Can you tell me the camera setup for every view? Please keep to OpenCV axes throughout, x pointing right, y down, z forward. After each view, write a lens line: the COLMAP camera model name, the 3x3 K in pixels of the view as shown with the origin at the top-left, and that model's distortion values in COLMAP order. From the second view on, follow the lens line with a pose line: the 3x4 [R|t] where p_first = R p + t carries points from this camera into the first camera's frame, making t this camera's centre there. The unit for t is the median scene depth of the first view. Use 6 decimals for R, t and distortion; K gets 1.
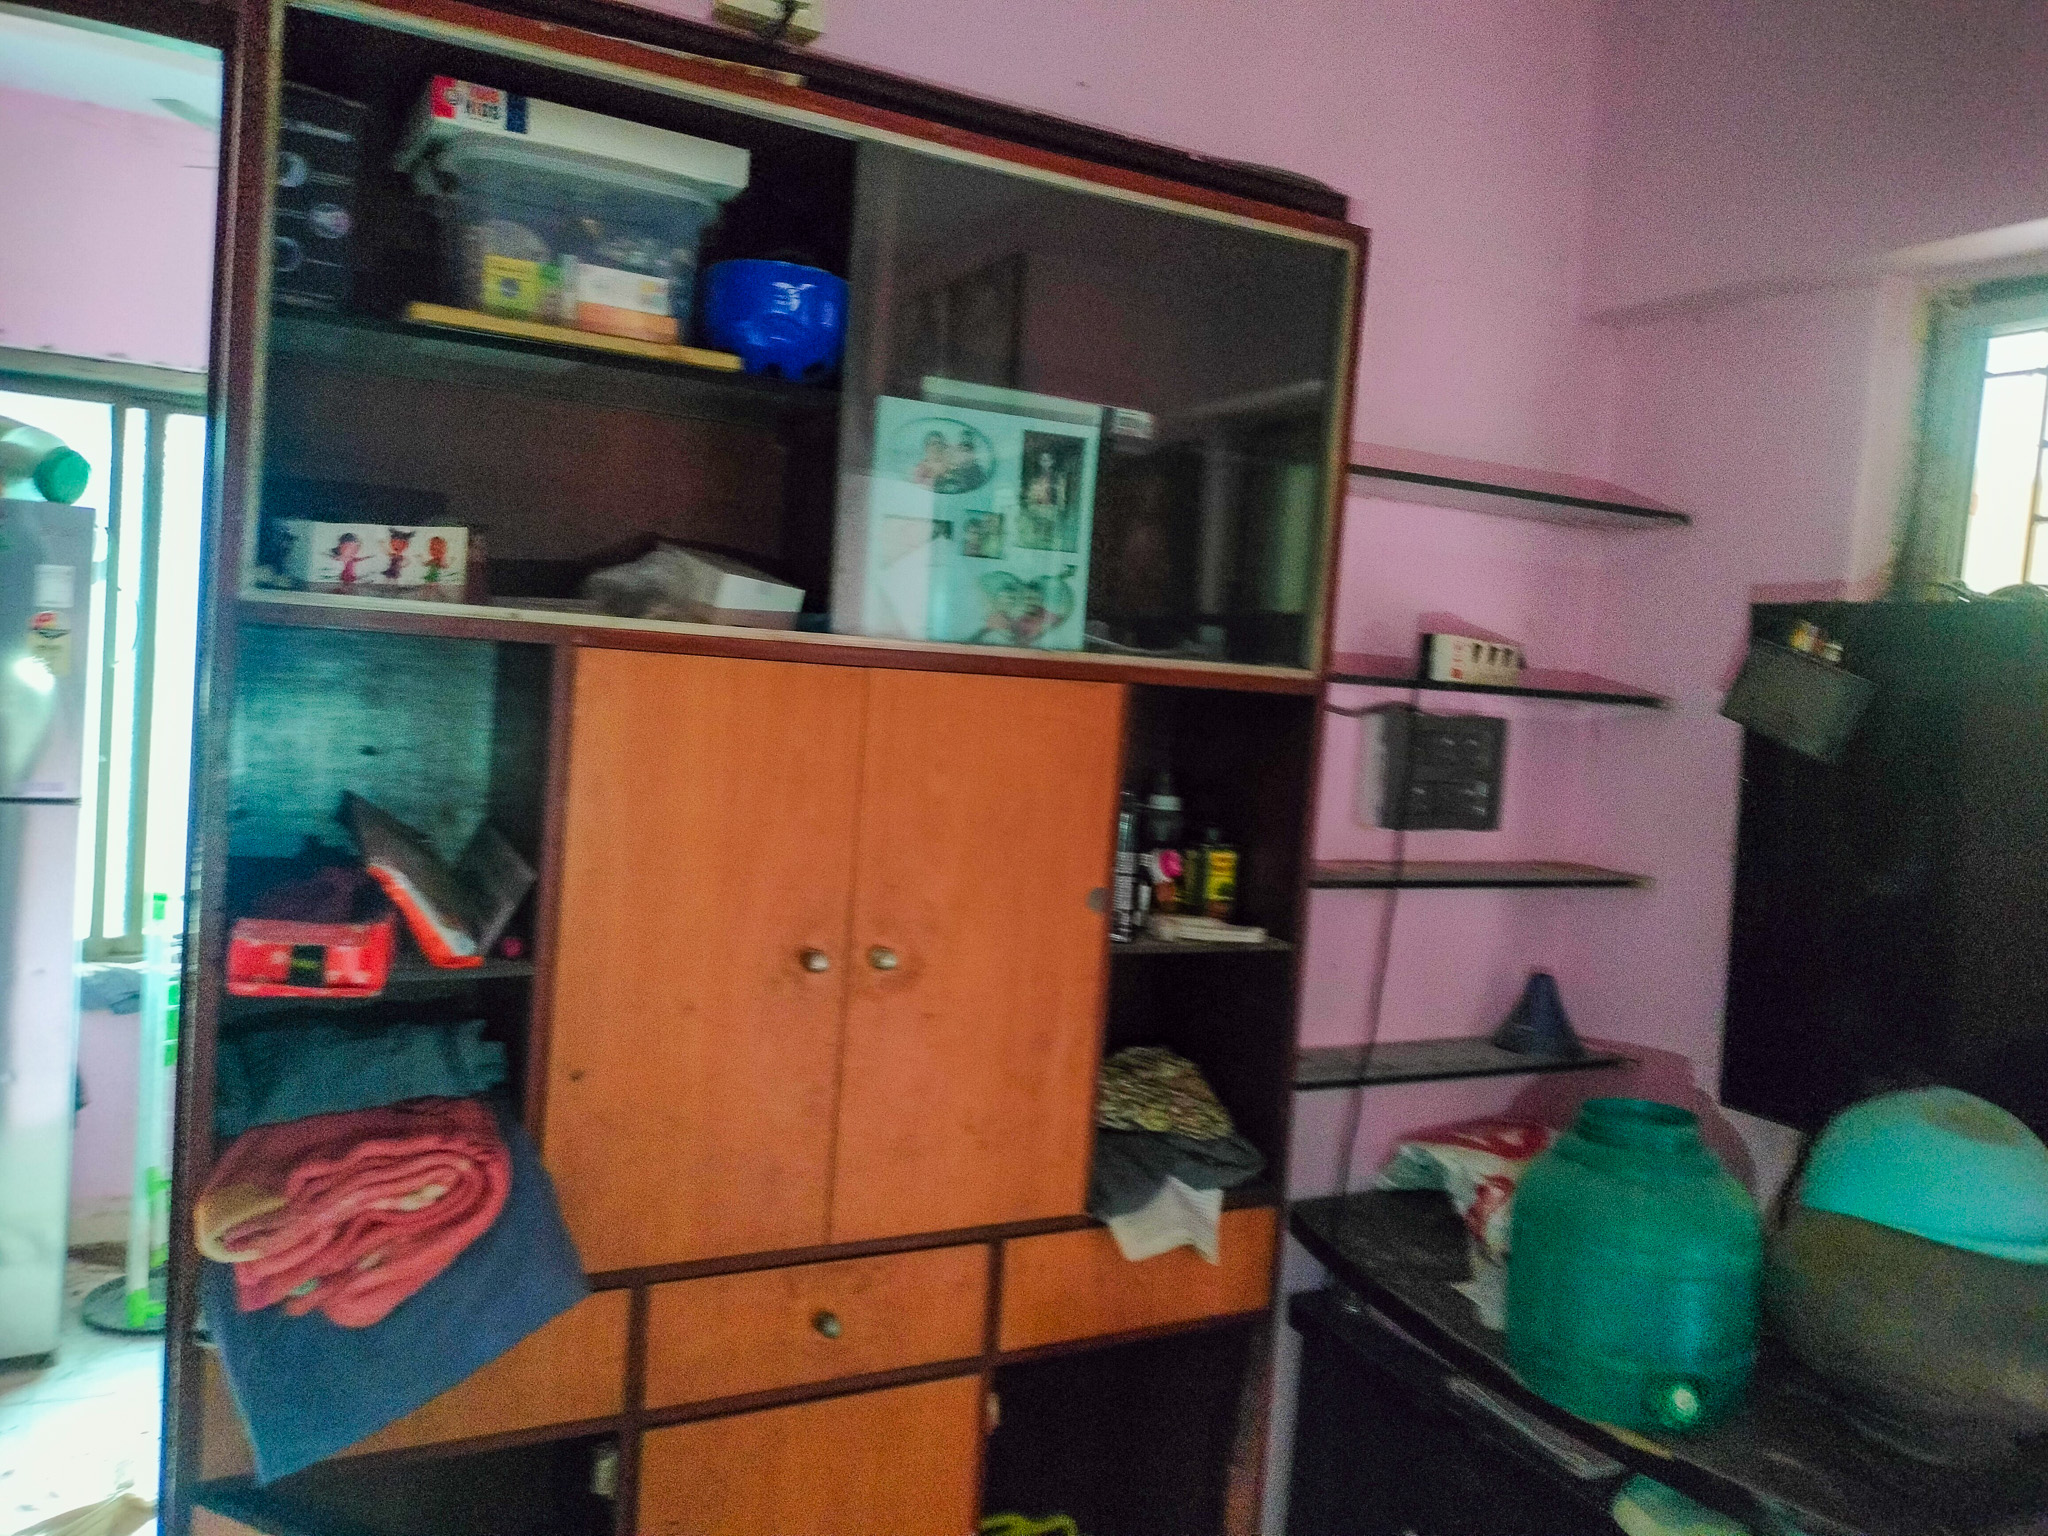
lens RADIAL K [[1550.7, 0, 1029.5], [0, 1550.7, 769.7], [0, 0, 1]] dist [0.065795, -0.100211]
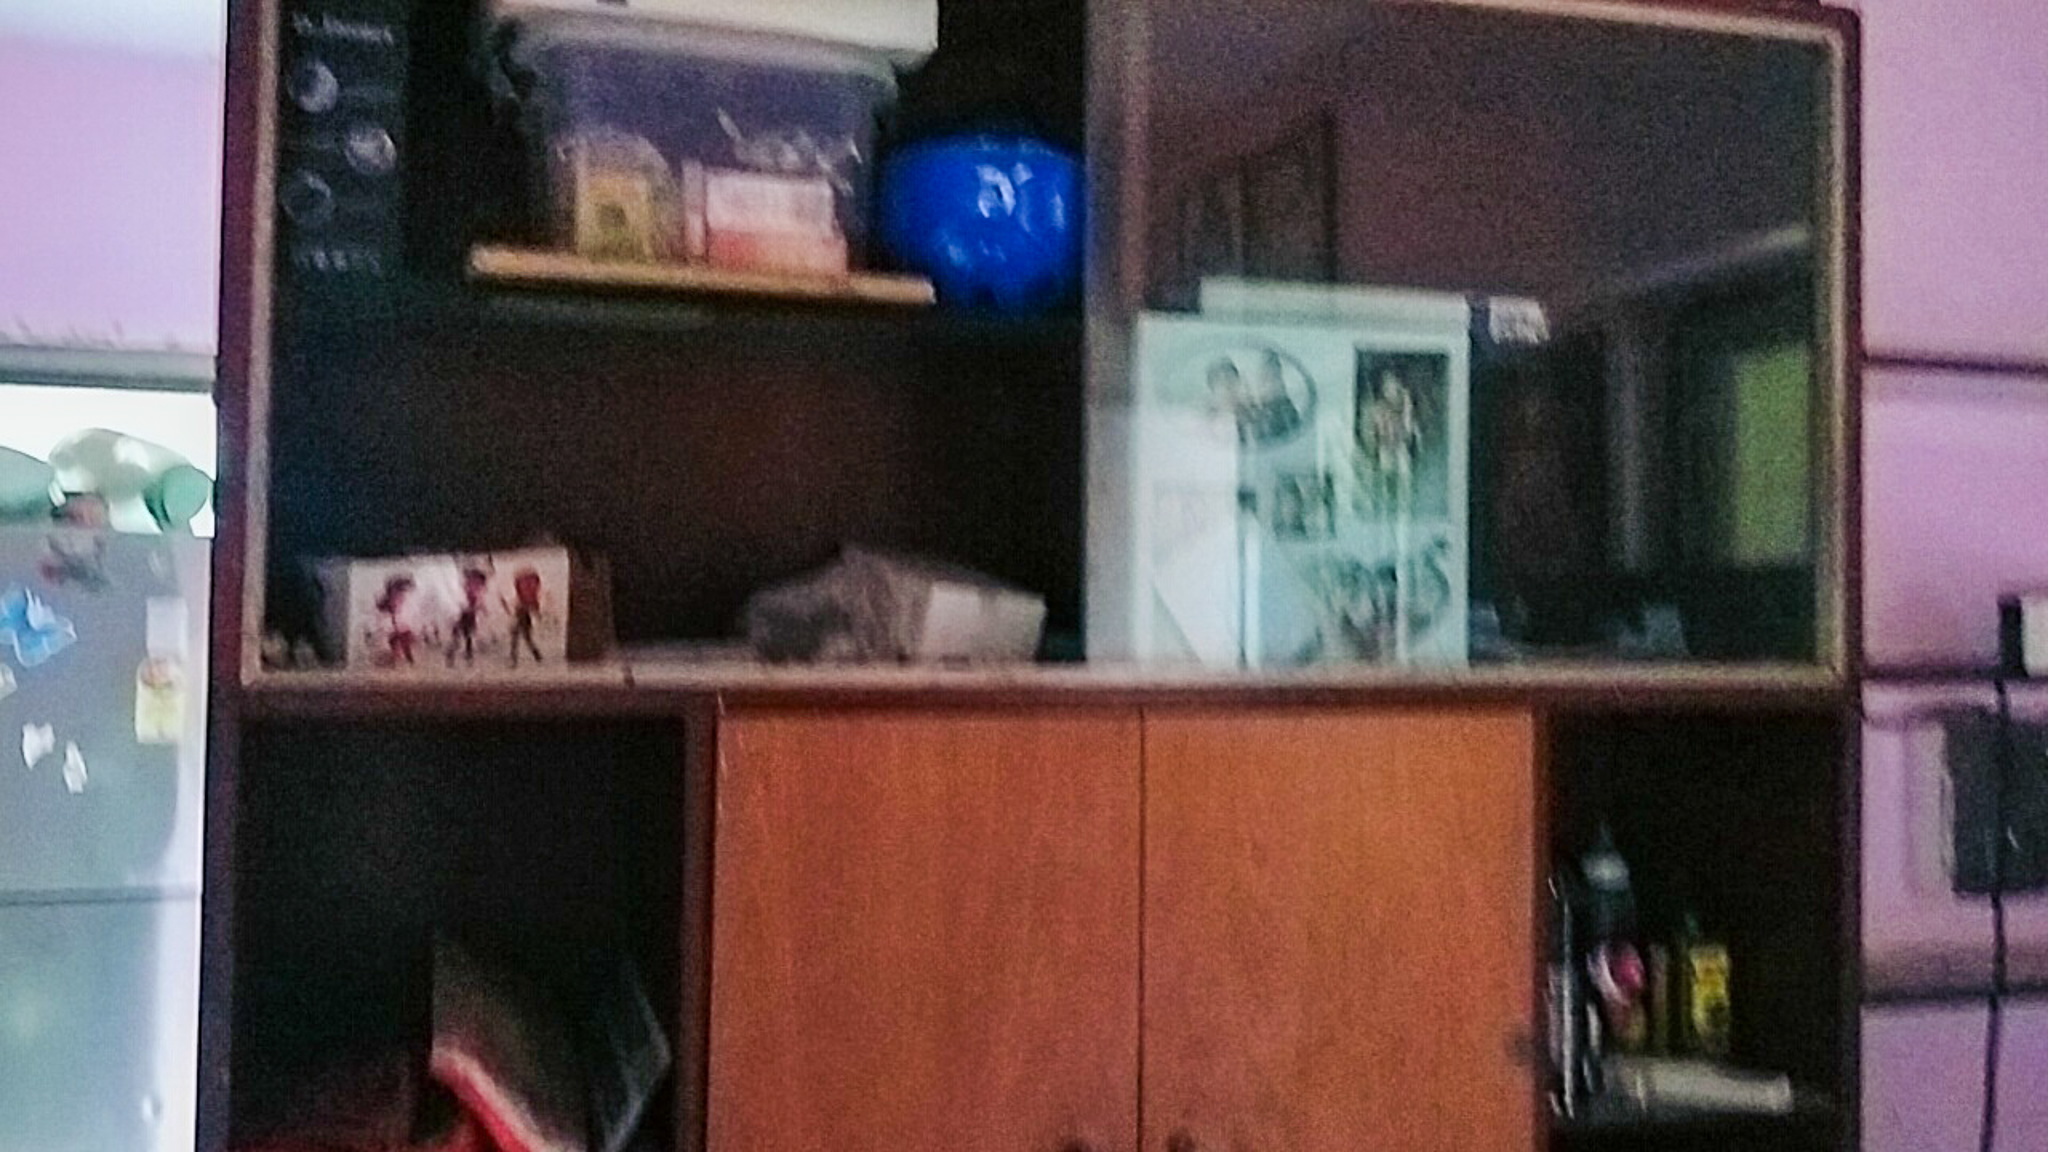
lens RADIAL K [[1882.9, 0, 1017.2], [0, 1882.9, 571.2], [0, 0, 1]] dist [0.109096, -0.222734]
pose [[0.980921, -0.066519, -0.182671, -0.003375], [0.047799, 0.993319, -0.105040, -0.035960], [0.188438, 0.094304, 0.977547, 0.154513]]
